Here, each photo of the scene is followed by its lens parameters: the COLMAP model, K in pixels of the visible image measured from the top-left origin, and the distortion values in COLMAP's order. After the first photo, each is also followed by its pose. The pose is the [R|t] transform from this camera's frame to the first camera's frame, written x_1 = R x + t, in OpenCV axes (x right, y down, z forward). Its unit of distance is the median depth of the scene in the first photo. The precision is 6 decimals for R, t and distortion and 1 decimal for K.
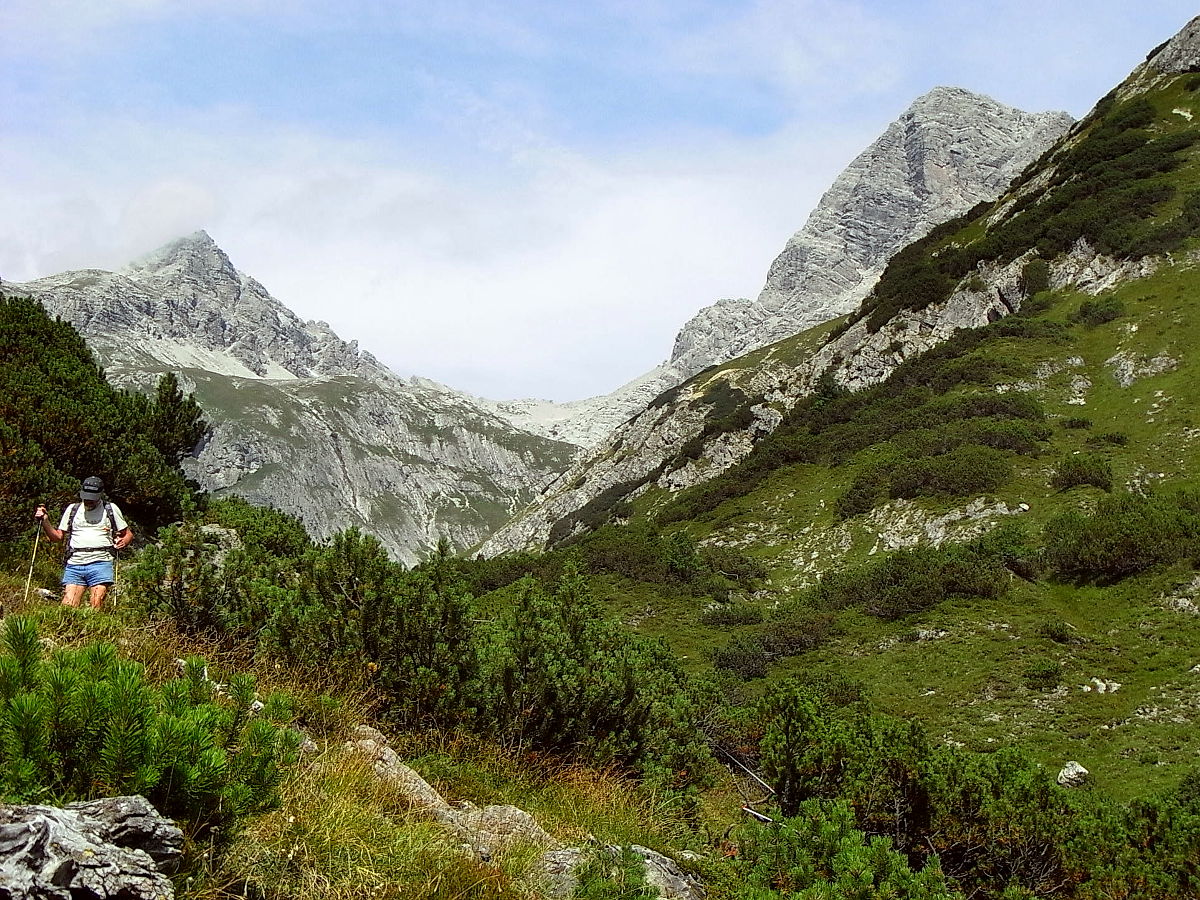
lens RADIAL K [[1869.0, 0, 677.4], [0, 1869.0, 449.8], [0, 0, 1]] dist [0.008170, 0.066365]
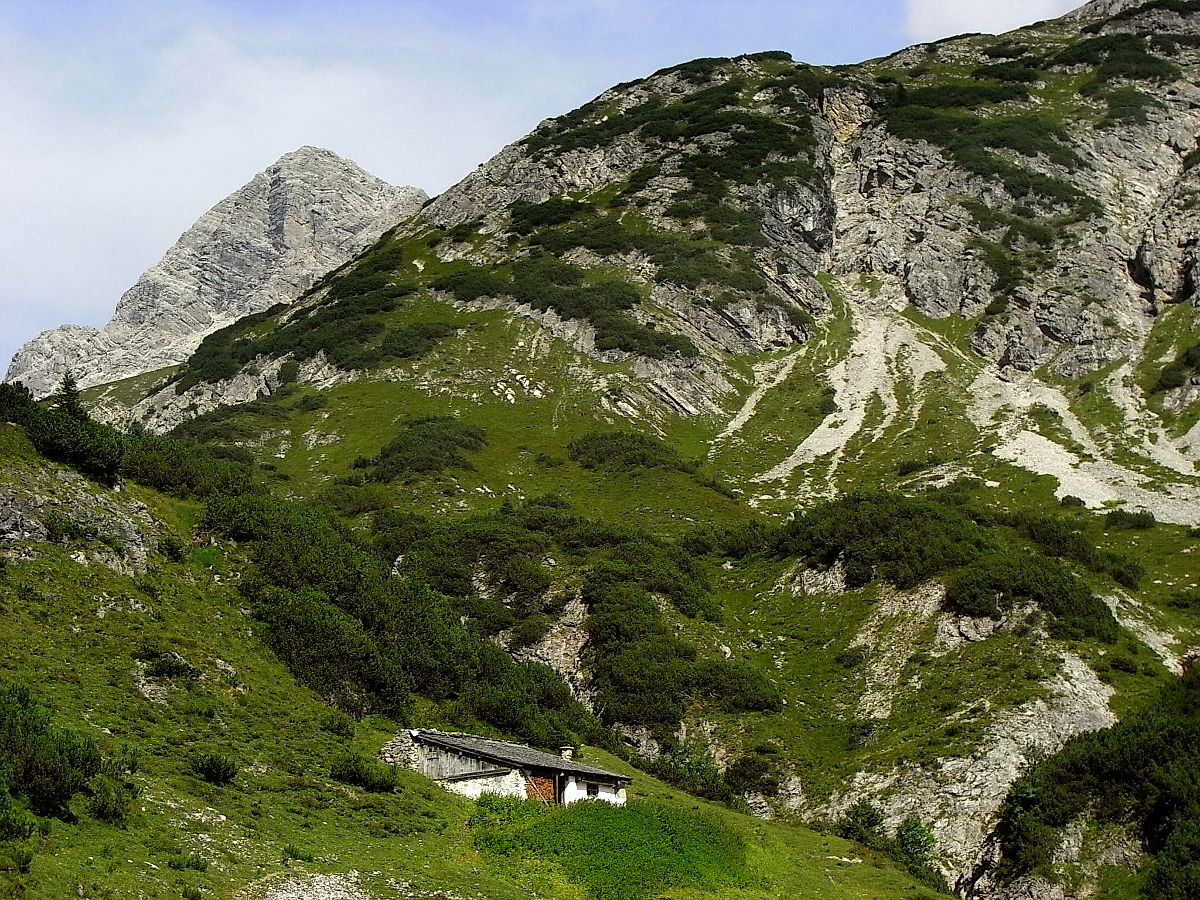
lens RADIAL K [[1963.4, 0, 600.0], [0, 1963.4, 450.0], [0, 0, 1]] dist [0.120194, 0.059449]
pose [[0.952133, 0.101750, 0.288254, -0.016423], [-0.093966, 0.994741, -0.040751, 0.008830], [-0.290885, 0.011715, 0.956686, -0.480707]]
